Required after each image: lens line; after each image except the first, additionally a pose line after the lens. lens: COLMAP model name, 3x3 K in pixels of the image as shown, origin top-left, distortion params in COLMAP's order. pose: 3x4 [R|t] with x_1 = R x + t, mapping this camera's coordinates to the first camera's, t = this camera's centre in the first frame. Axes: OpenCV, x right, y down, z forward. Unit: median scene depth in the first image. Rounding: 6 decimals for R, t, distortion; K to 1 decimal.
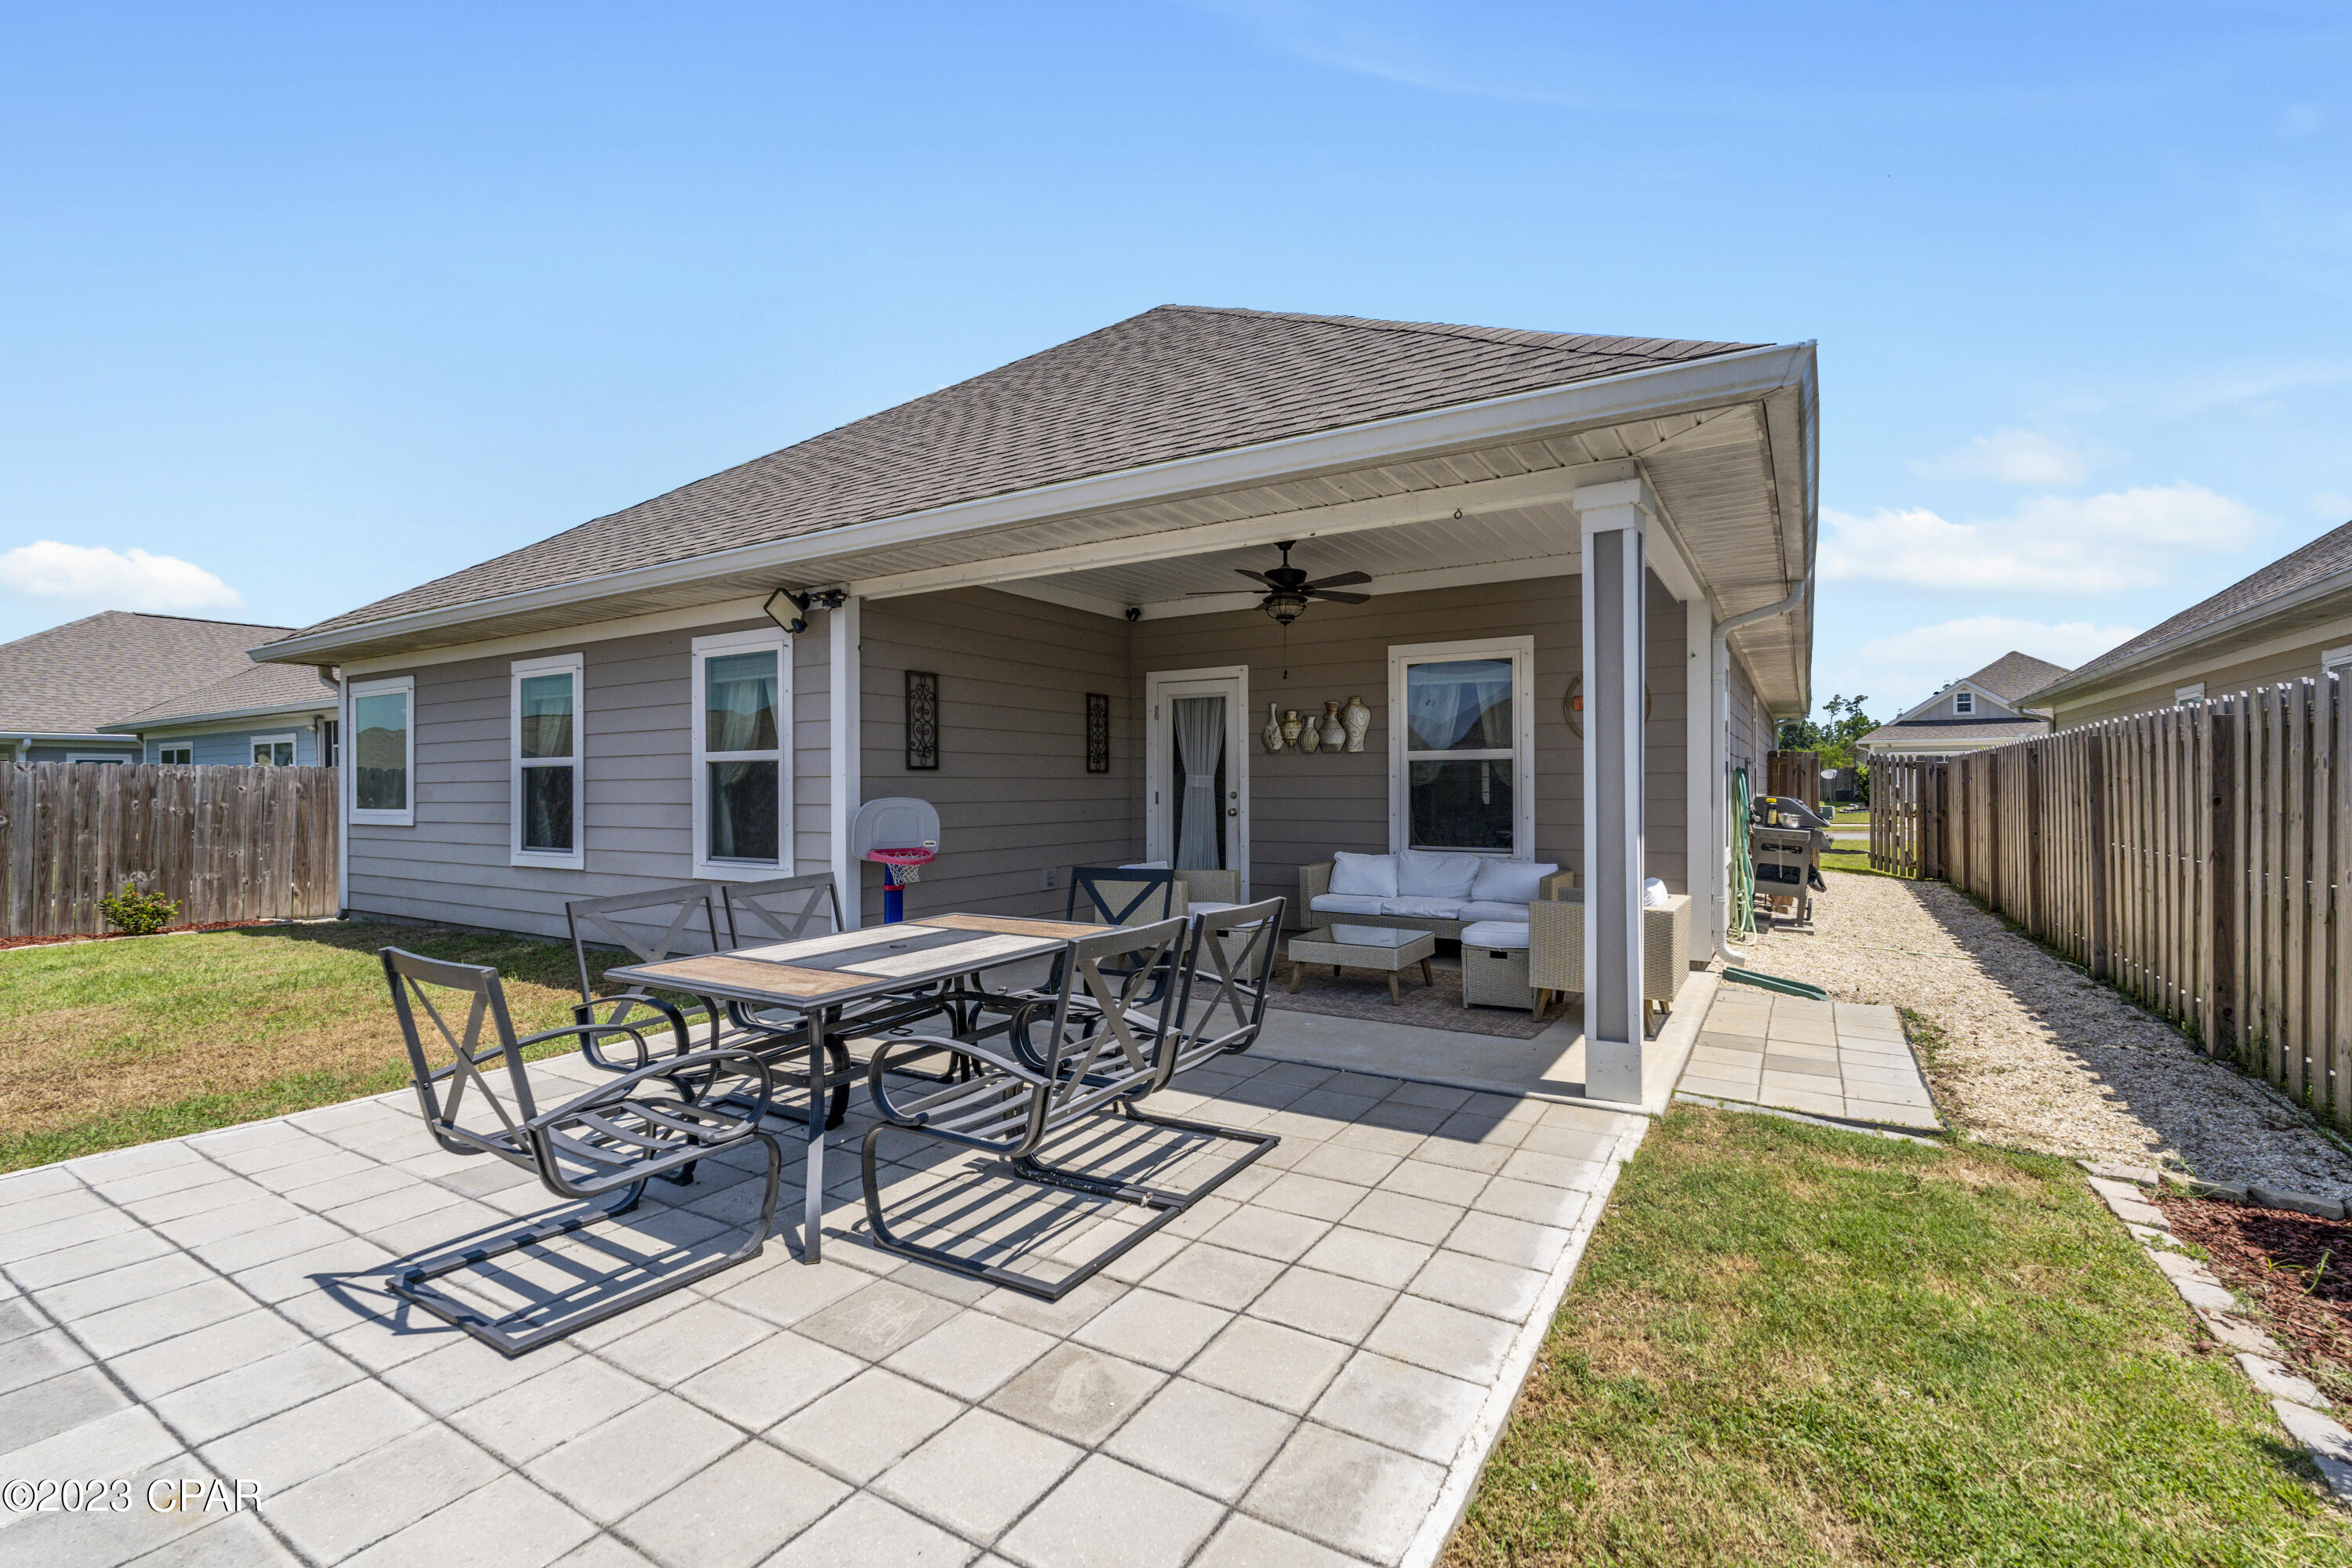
lens RADIAL K [[1054.6, 0, 1171.6], [0, 1054.6, 772.5], [0, 0, 1]] dist [-0.004910, 0.000563]
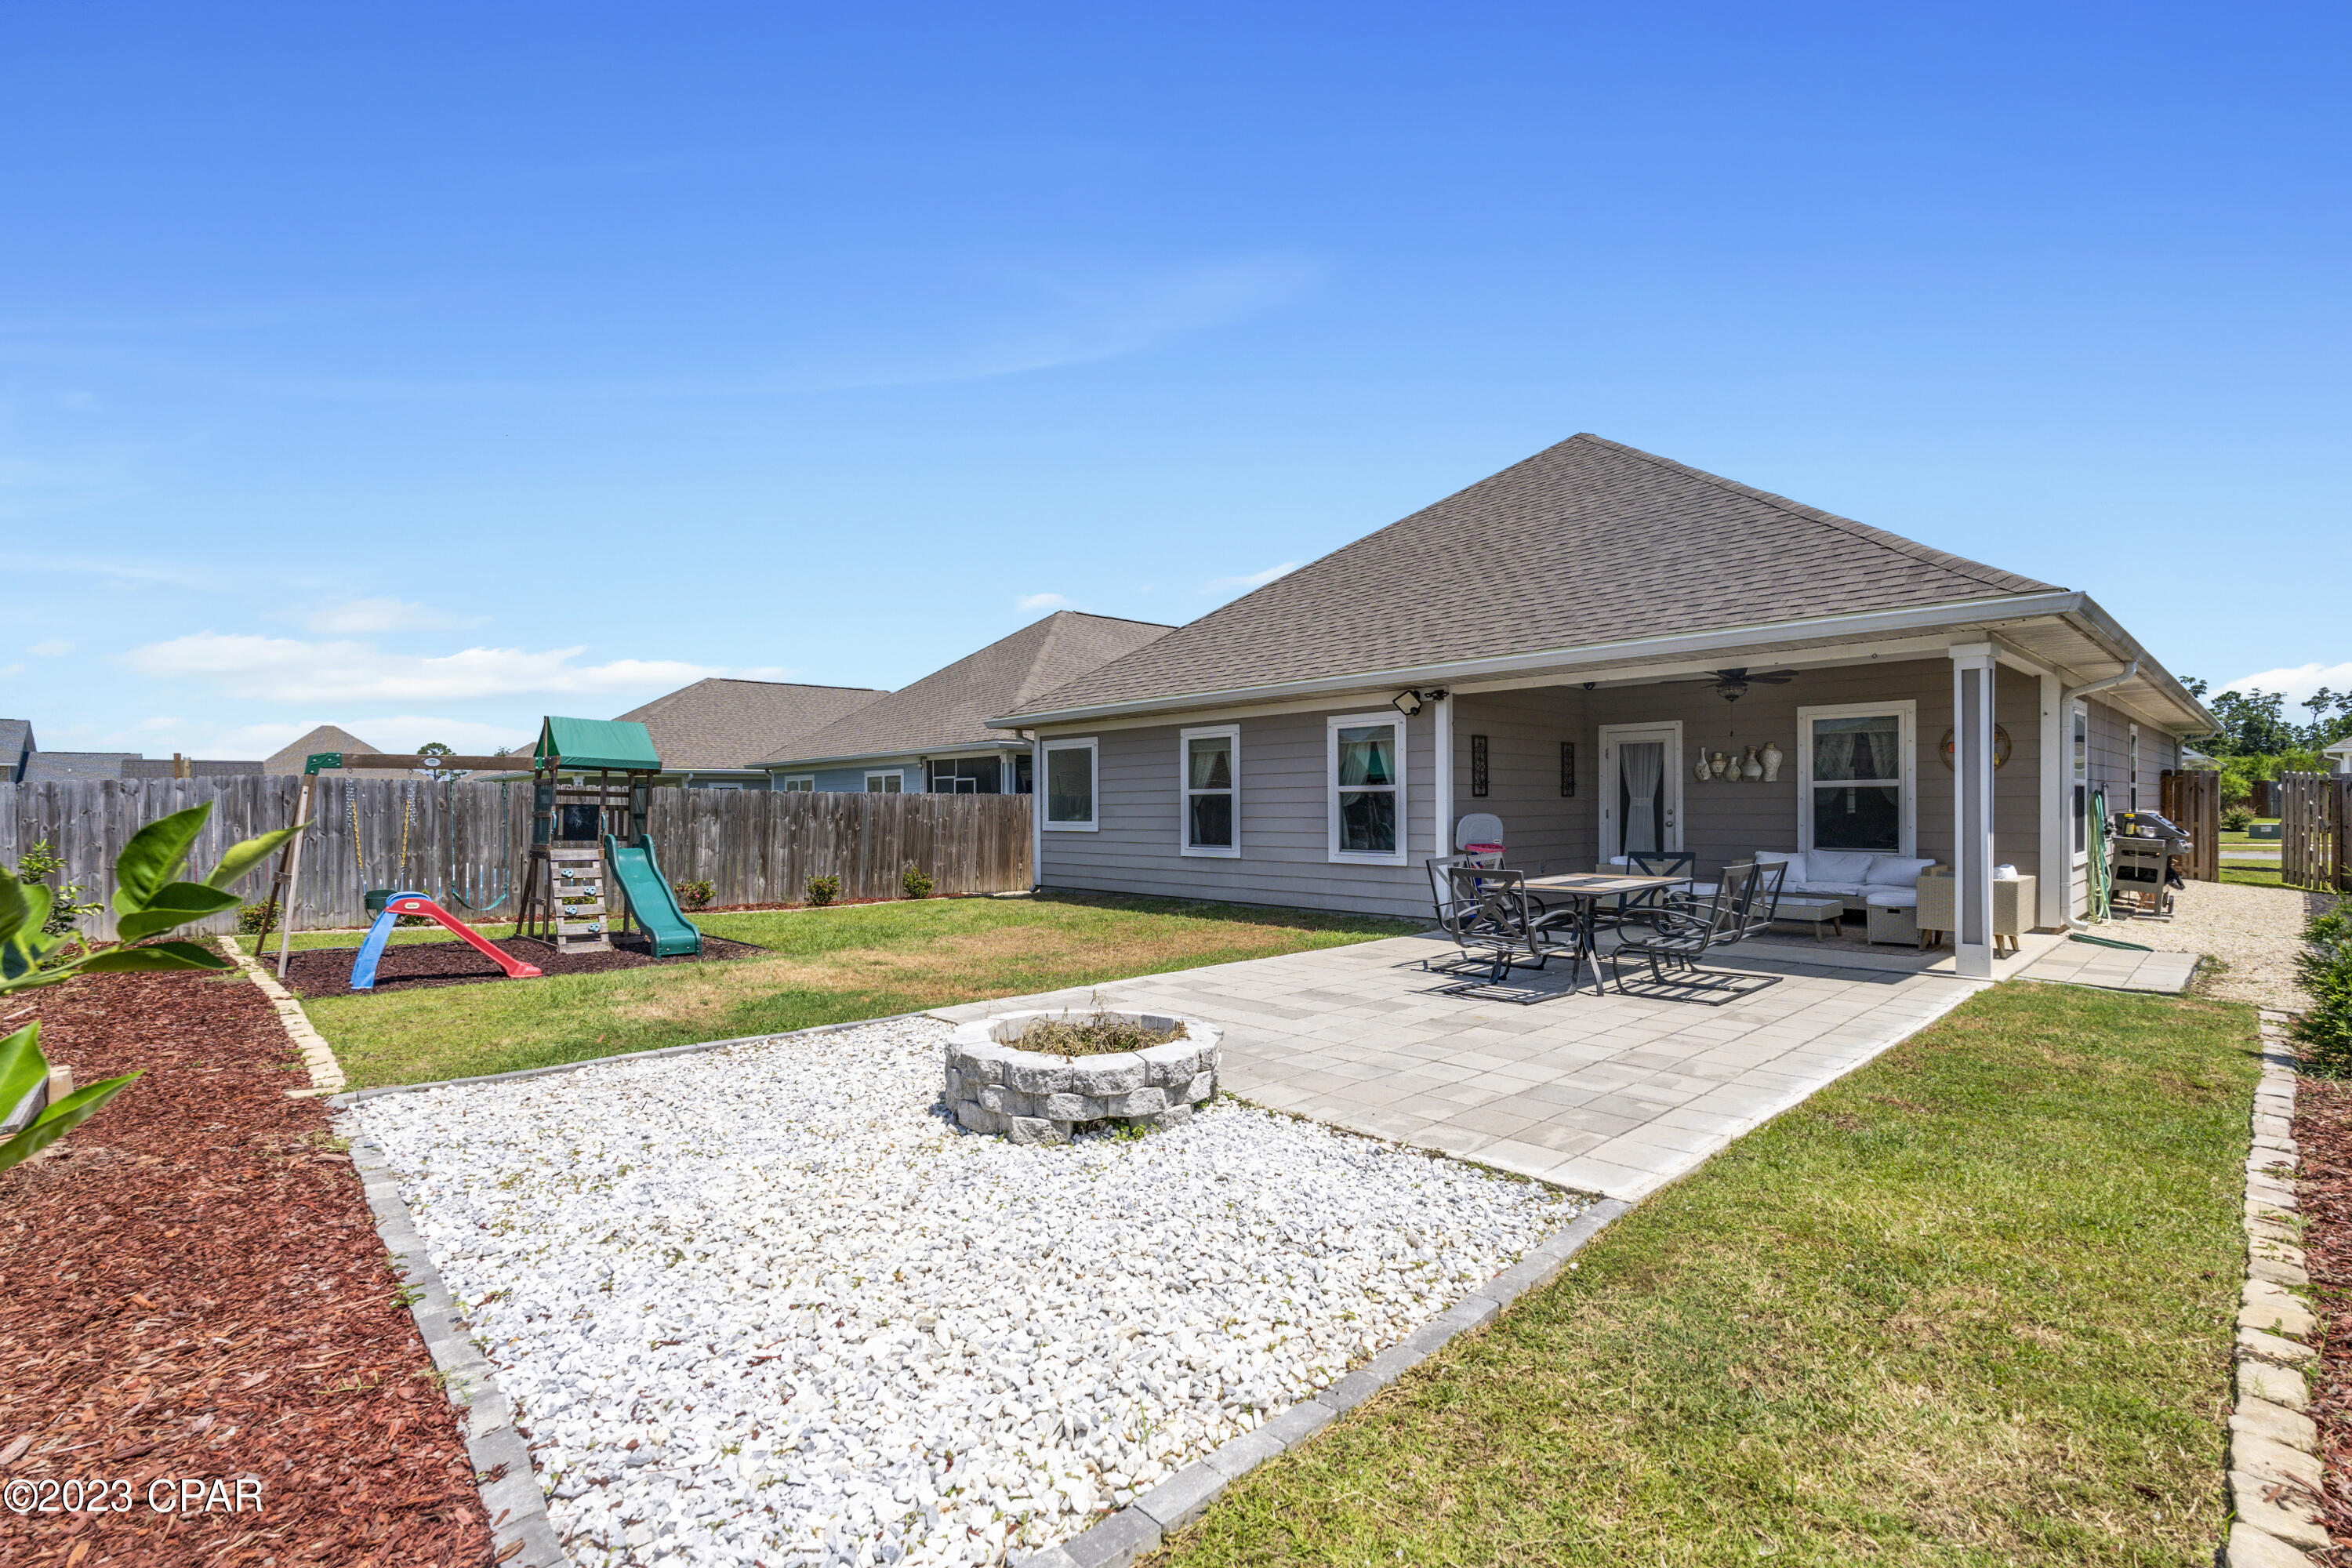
lens RADIAL K [[1054.6, 0, 1169.0], [0, 1054.6, 802.4], [0, 0, 1]] dist [-0.004910, 0.000563]
pose [[0.963253, -0.003097, -0.268576, -0.240720], [0.006314, 0.999918, 0.011113, -0.013148], [0.268520, -0.012401, 0.963194, -0.626277]]
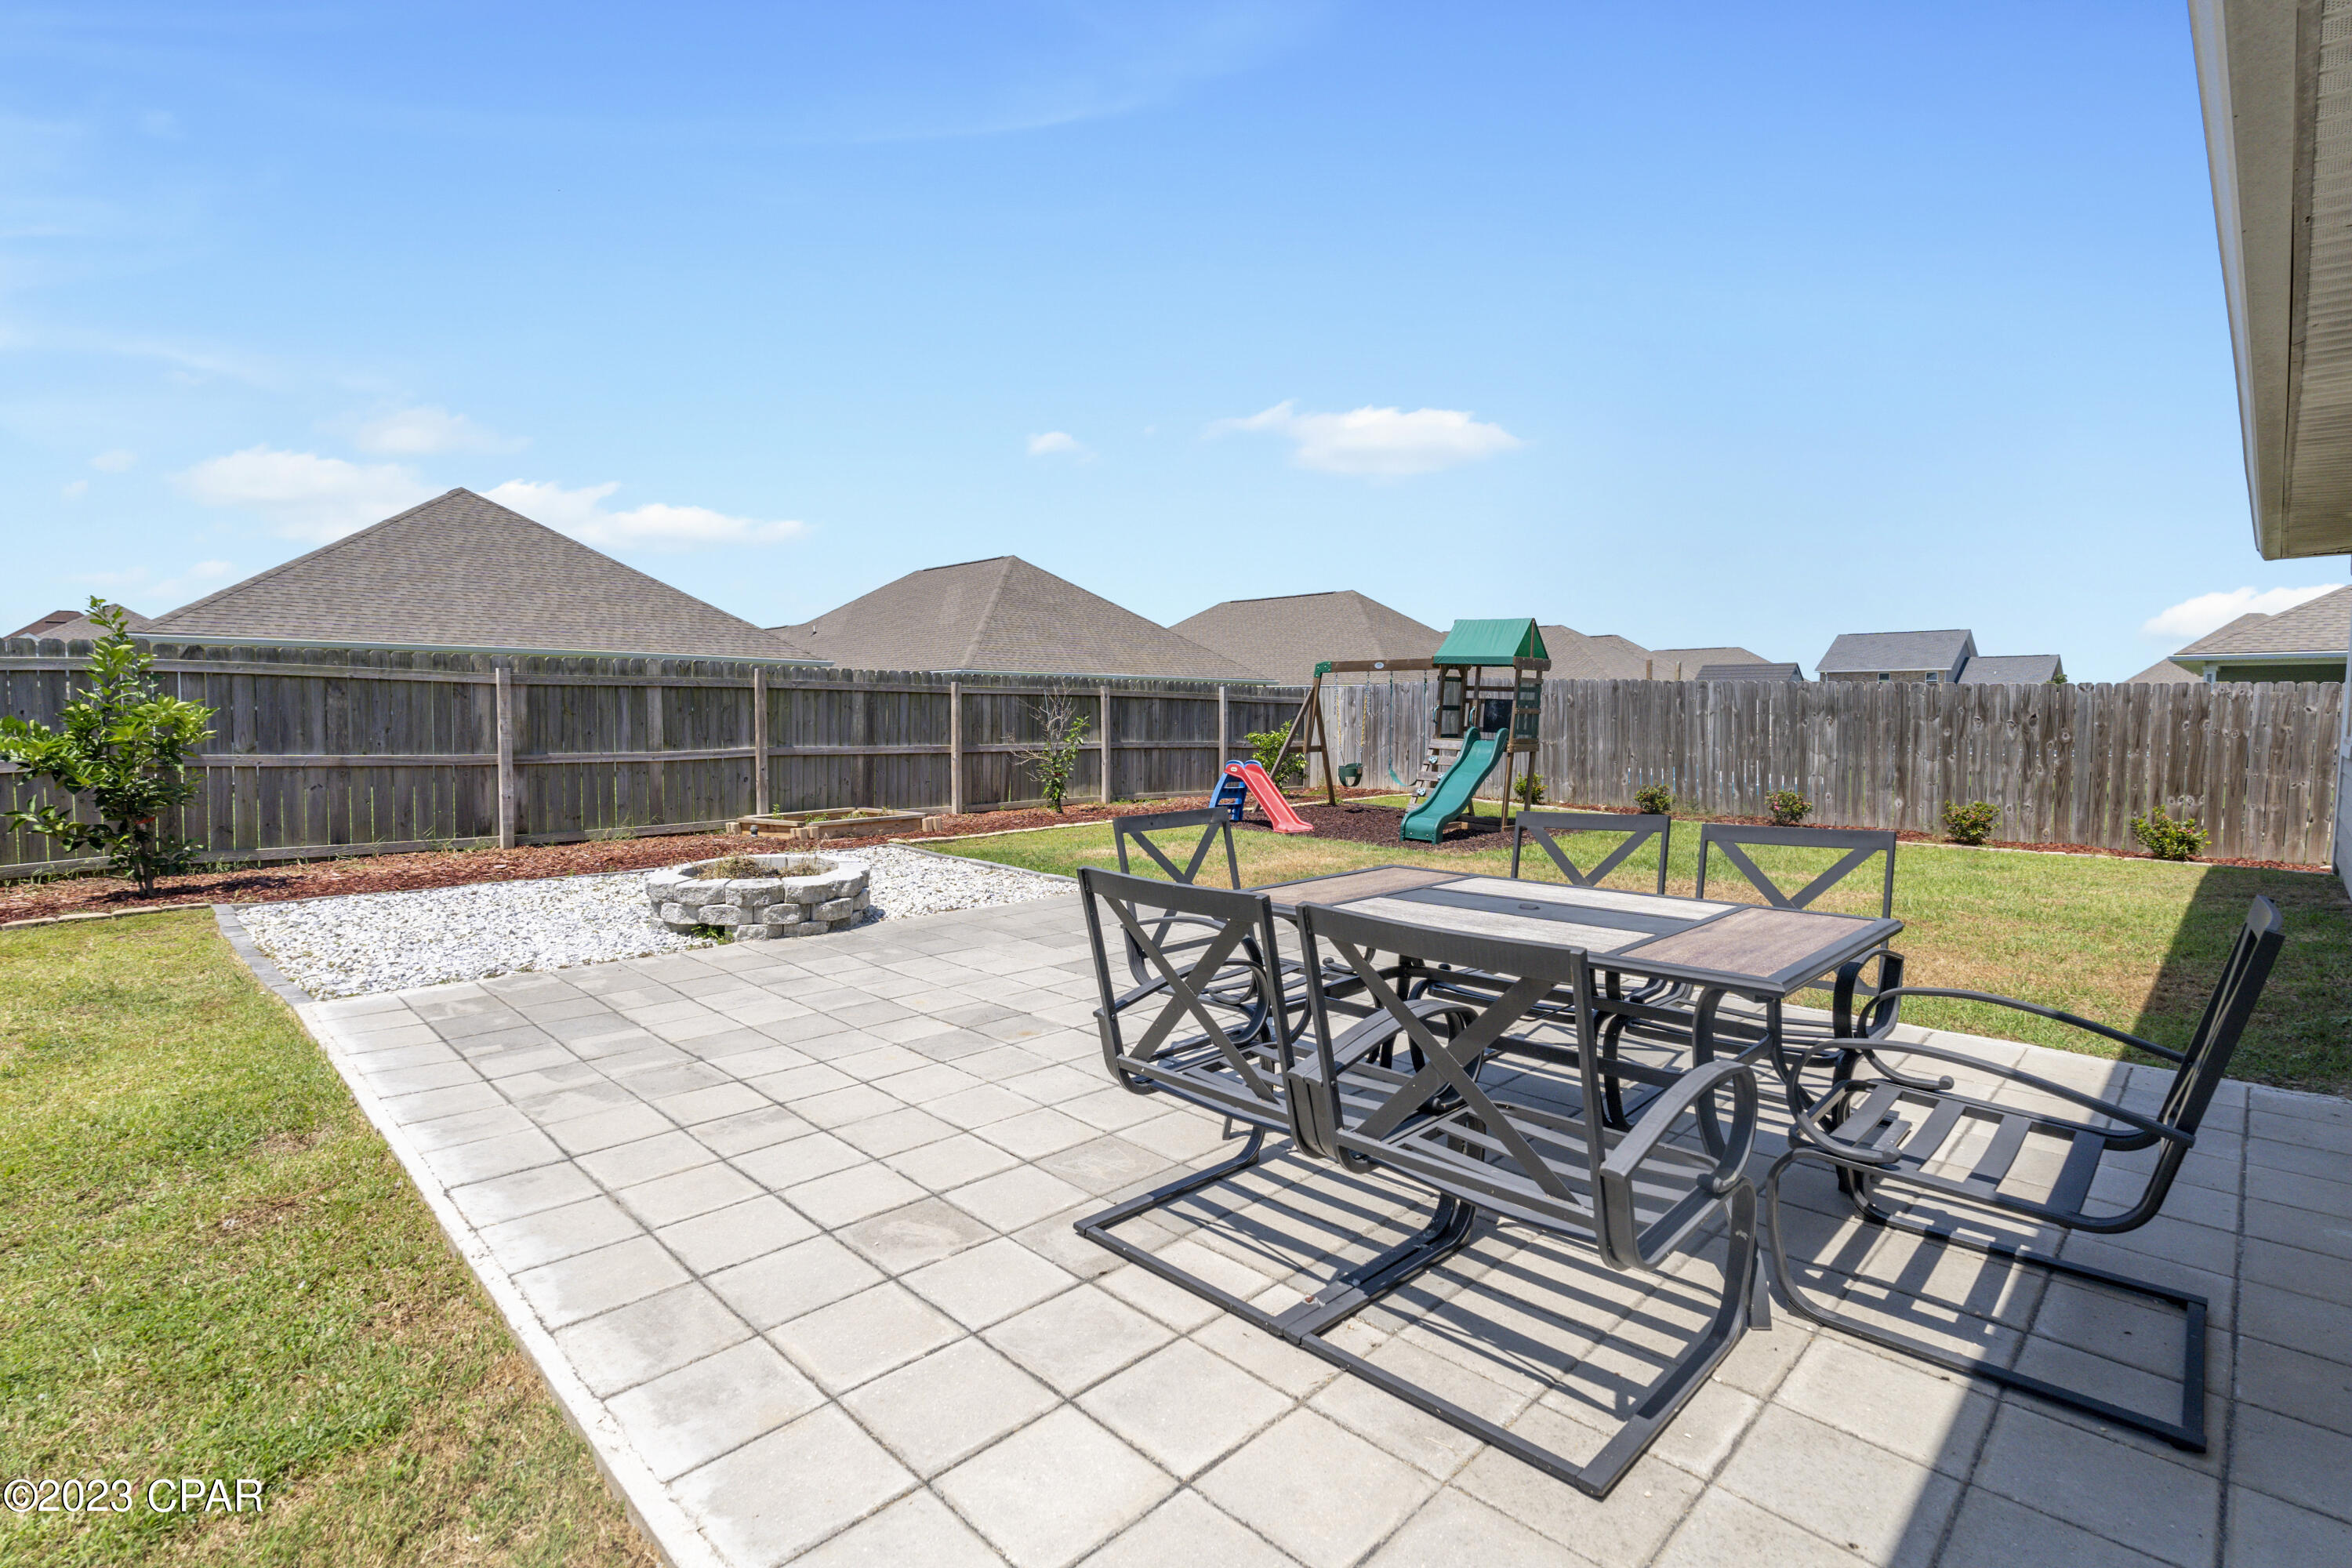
lens RADIAL K [[1054.6, 0, 1137.6], [0, 1054.6, 815.9], [0, 0, 1]] dist [-0.004910, 0.000563]
pose [[-0.237481, 0.102212, -0.966000, 0.250795], [0.009090, 0.994639, 0.103007, 0.007493], [0.971350, 0.015682, -0.237137, 0.415970]]
